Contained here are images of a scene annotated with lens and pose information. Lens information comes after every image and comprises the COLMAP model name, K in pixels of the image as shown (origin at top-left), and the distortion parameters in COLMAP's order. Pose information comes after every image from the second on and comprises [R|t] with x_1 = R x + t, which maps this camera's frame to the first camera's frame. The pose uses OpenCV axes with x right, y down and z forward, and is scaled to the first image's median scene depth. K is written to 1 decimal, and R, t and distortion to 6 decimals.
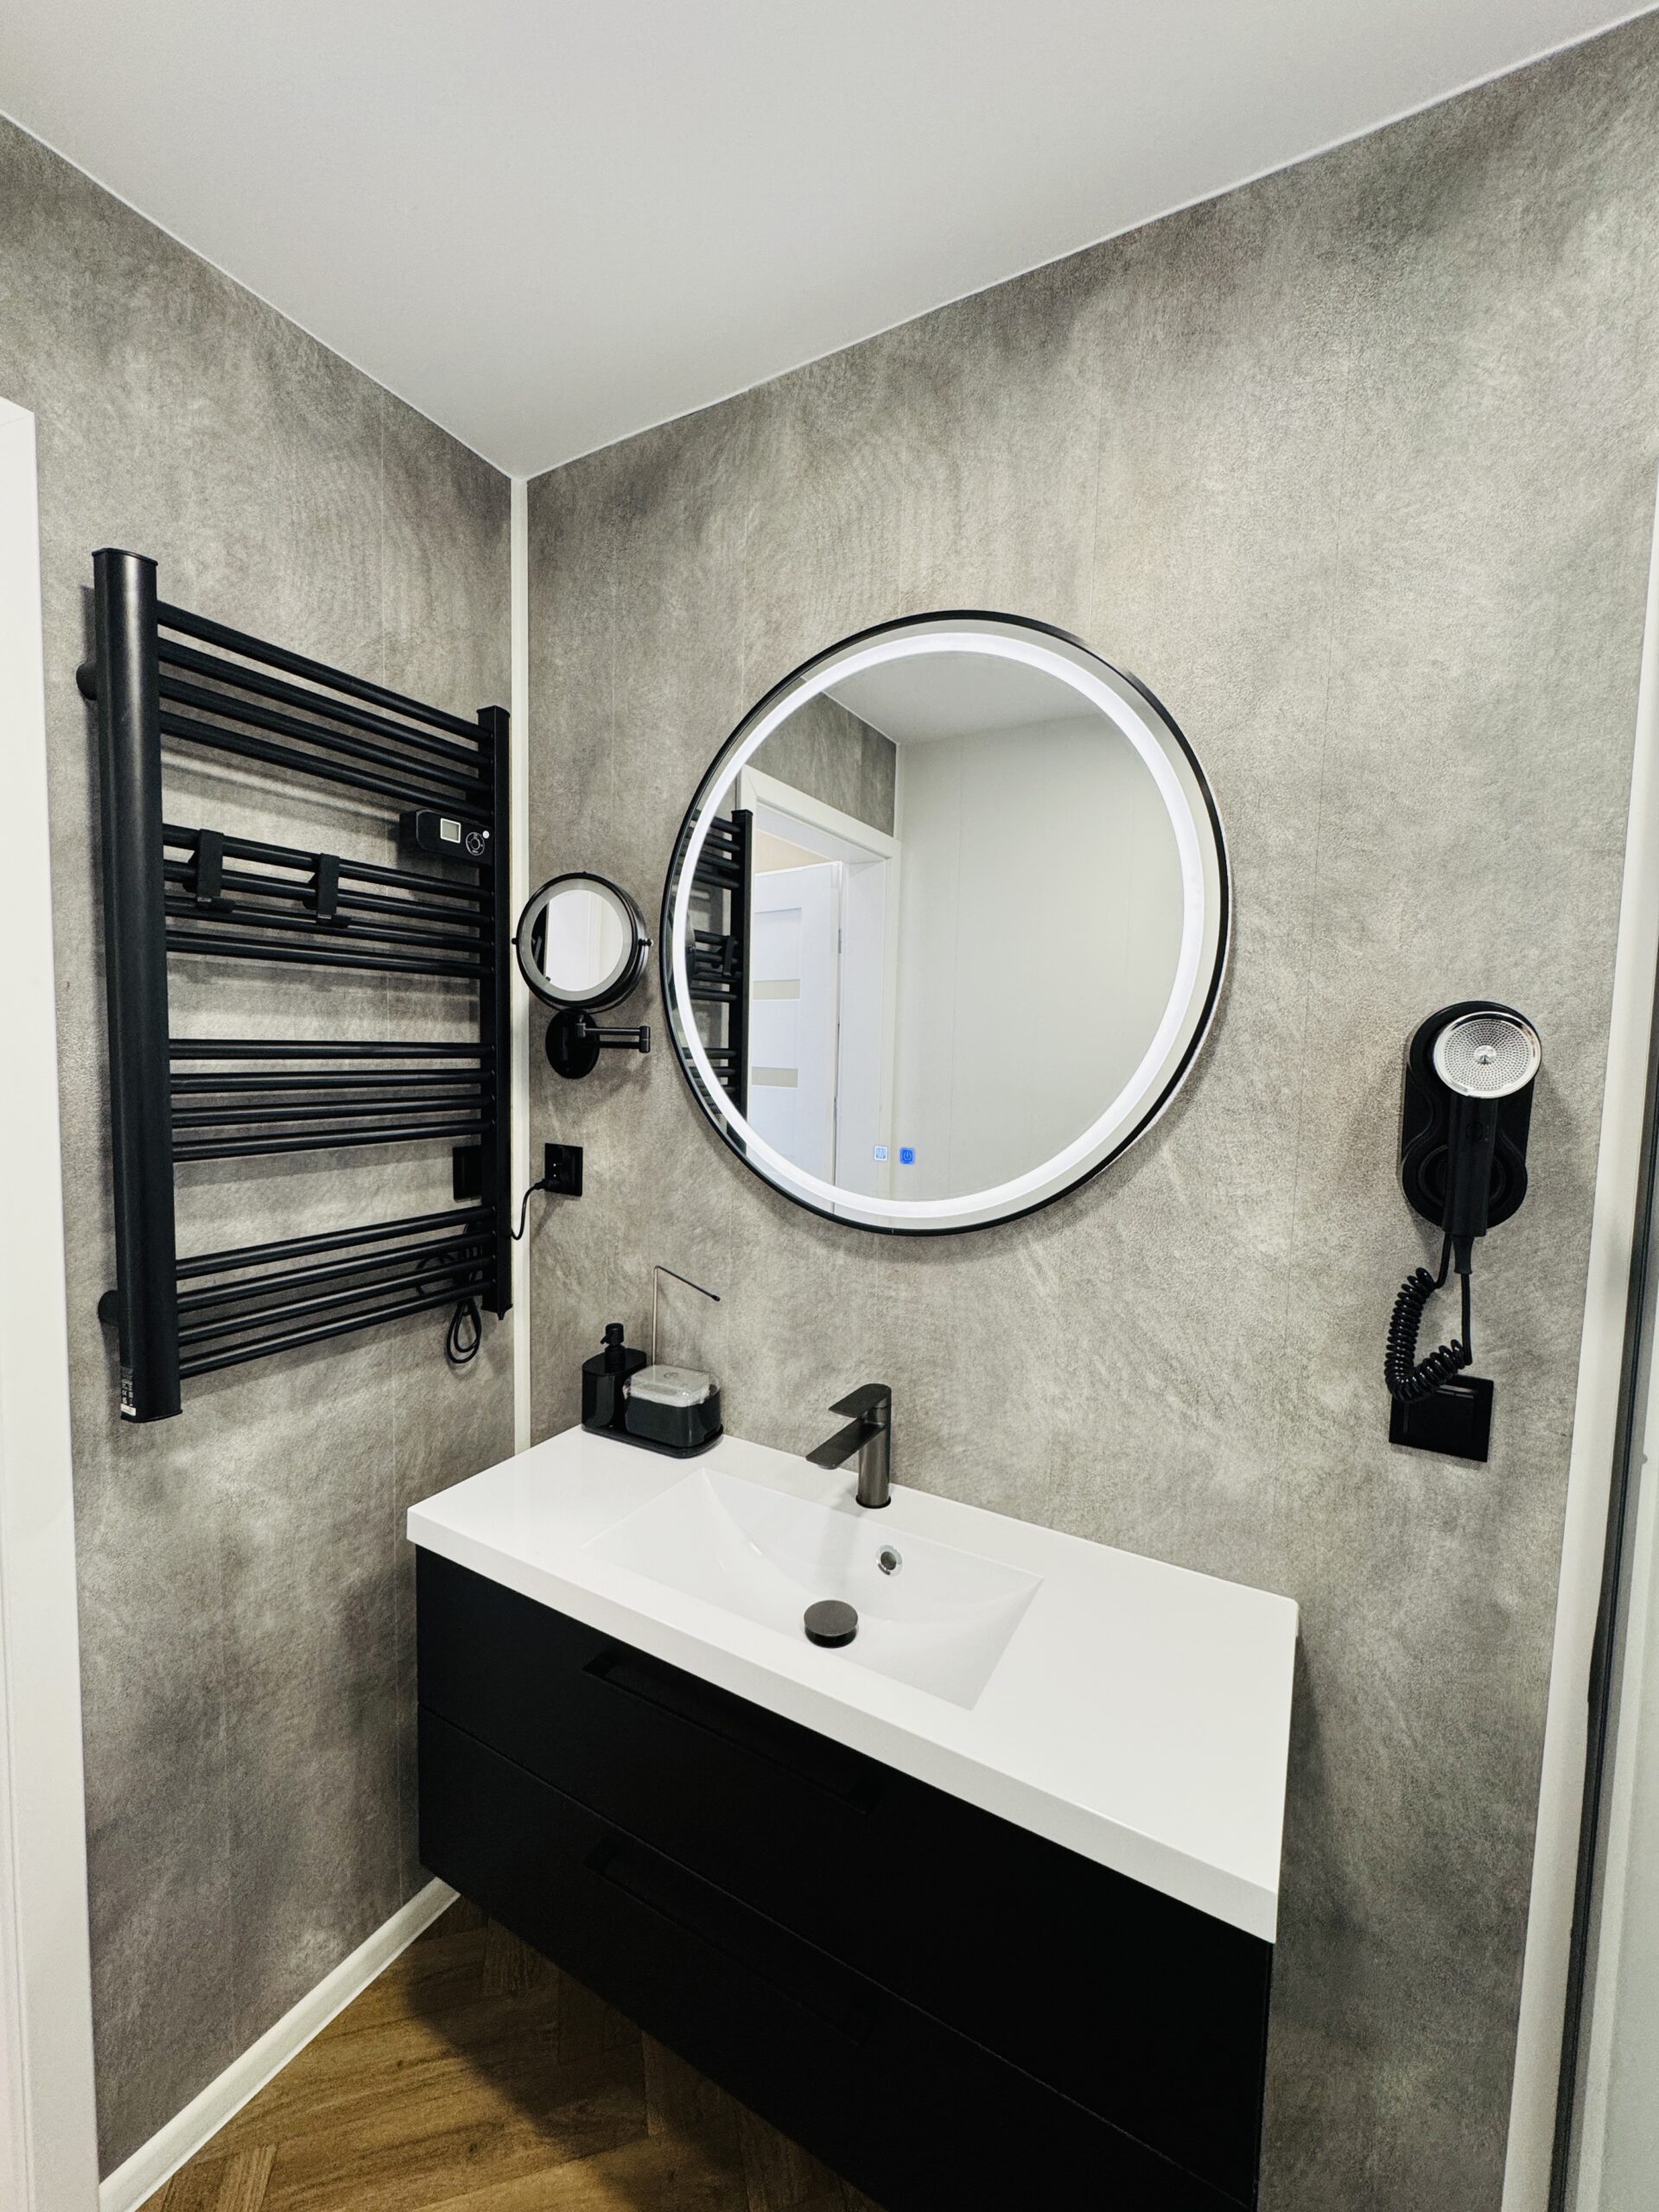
lens RADIAL K [[884.1, 0, 829.5], [0, 884.1, 1106.0], [0, 0, 1]] dist [-0.002688, -0.000387]
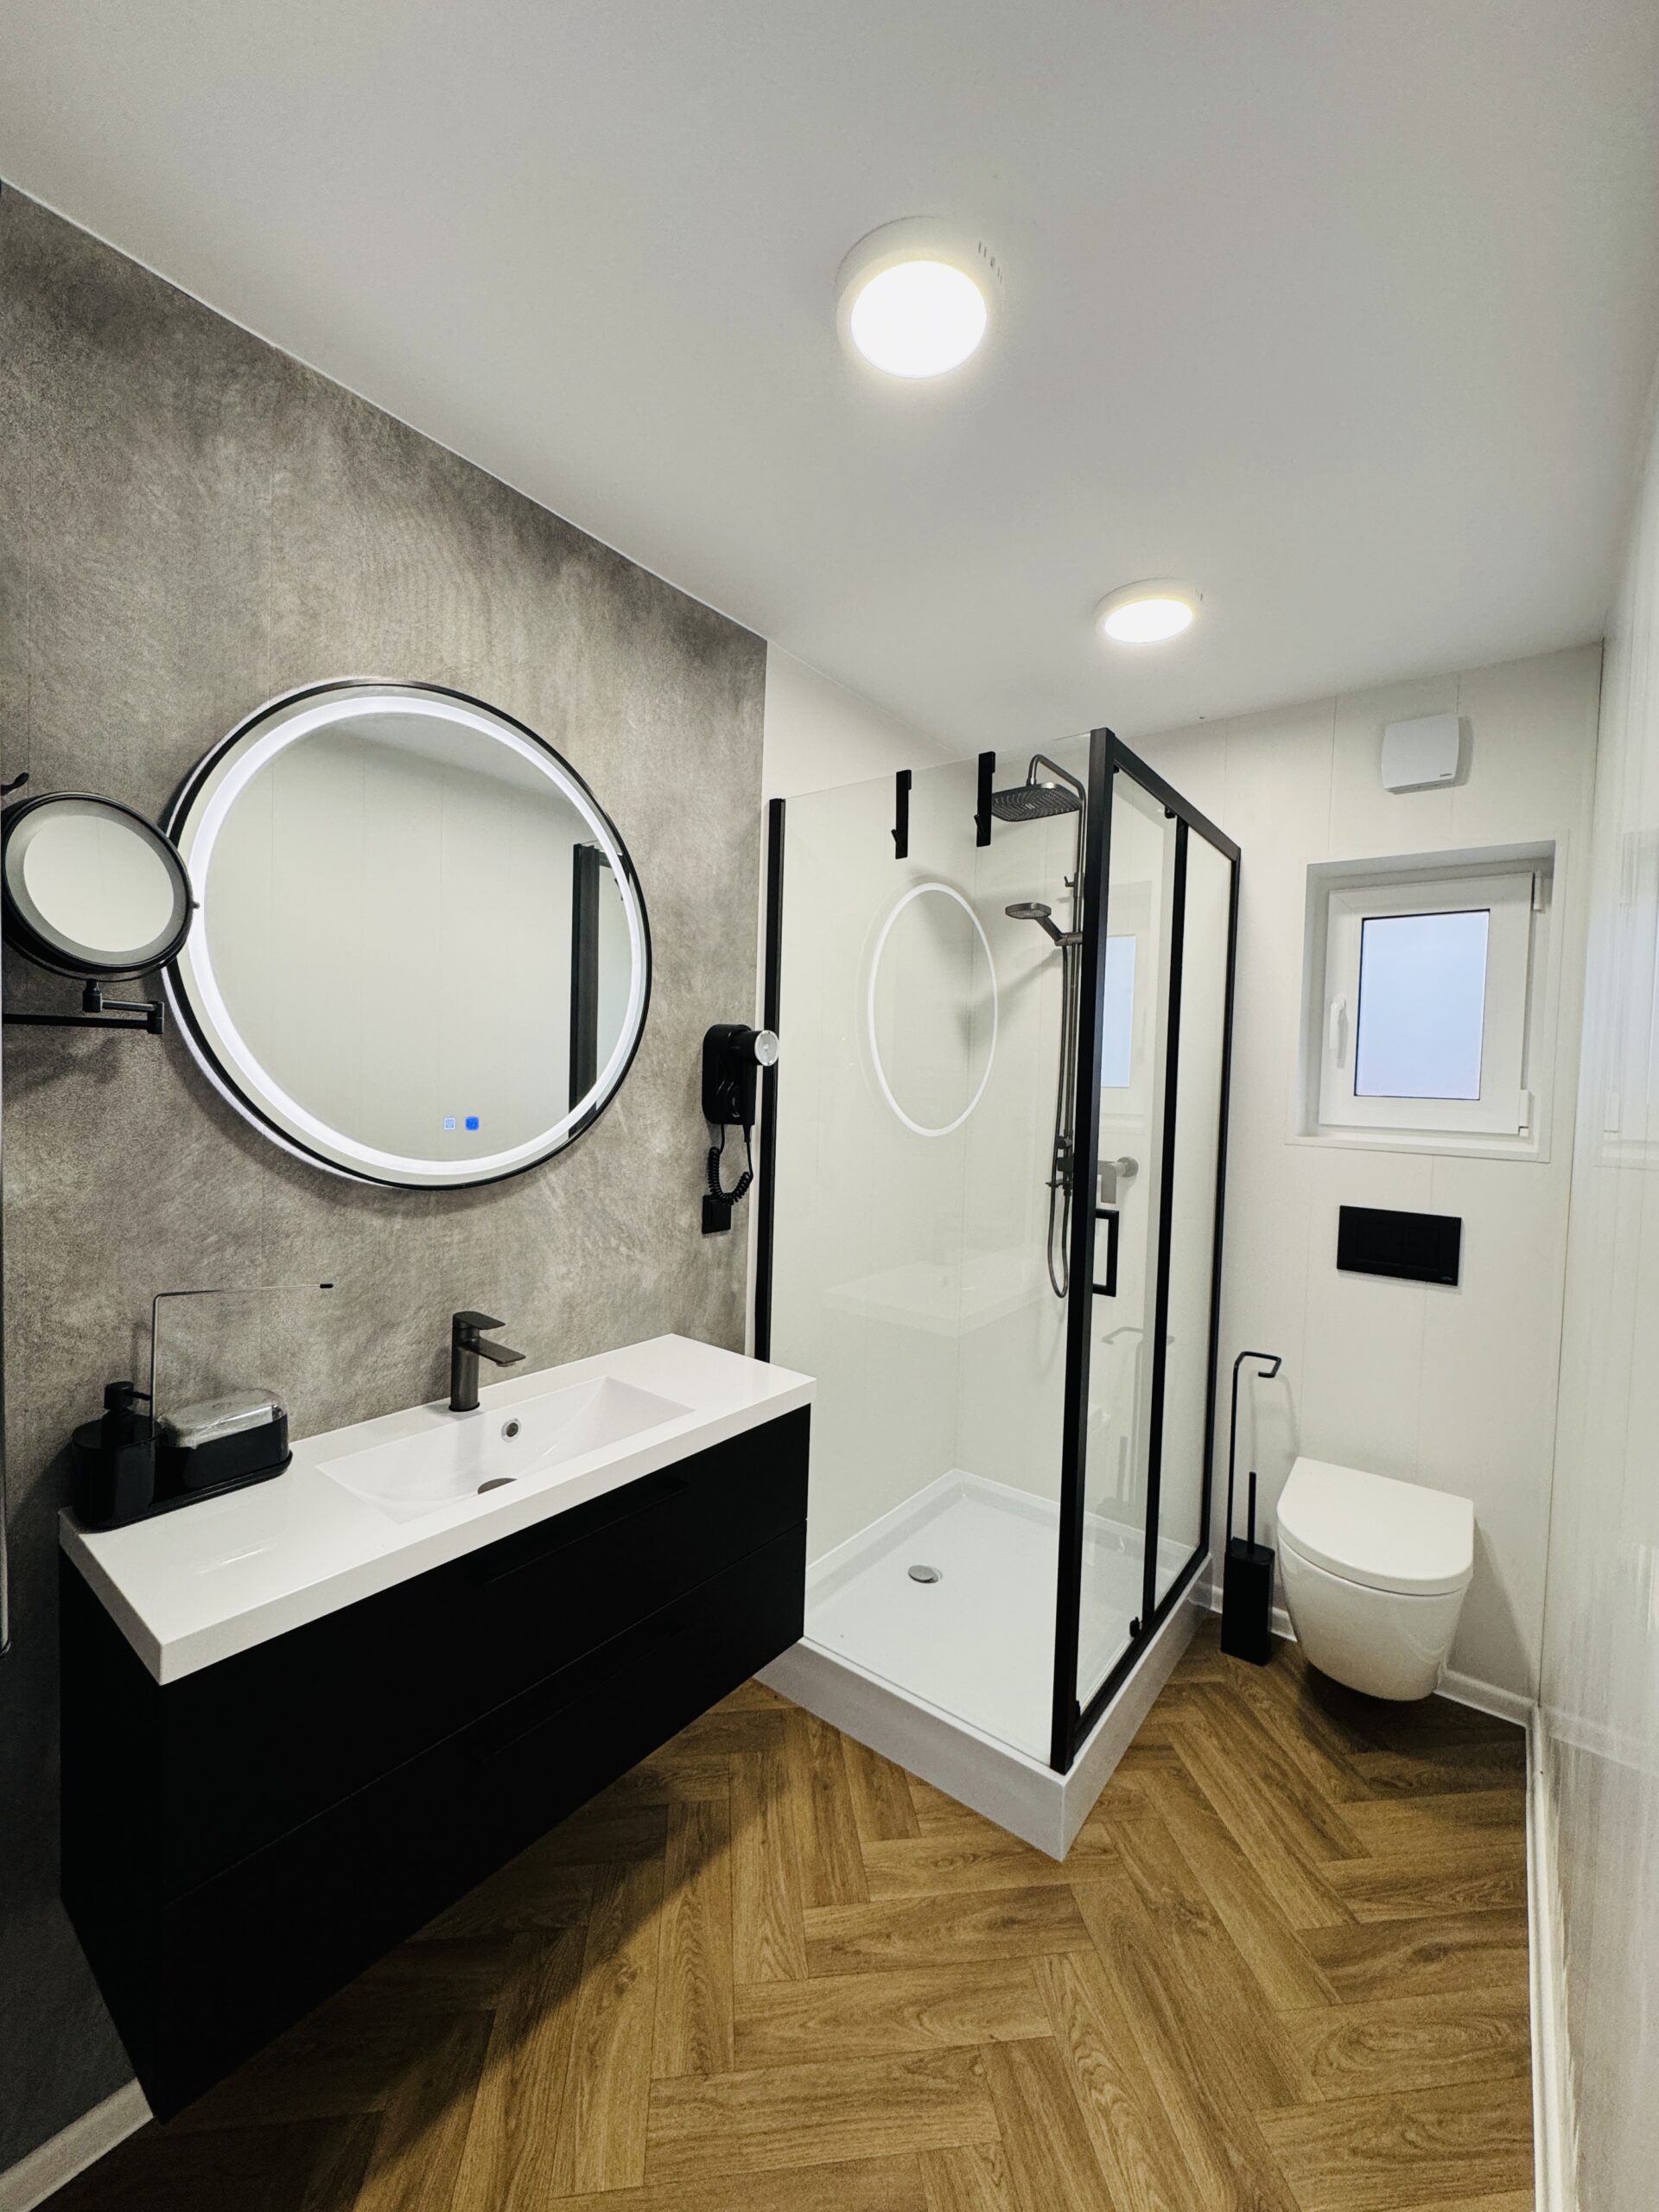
lens RADIAL K [[884.1, 0, 829.5], [0, 884.1, 1106.0], [0, 0, 1]] dist [-0.002688, -0.000387]
pose [[0.143579, -0.057944, 0.987941, -1.140535], [0.041731, 0.997751, 0.052454, -0.013311], [-0.988759, 0.033696, 0.145675, 0.330783]]
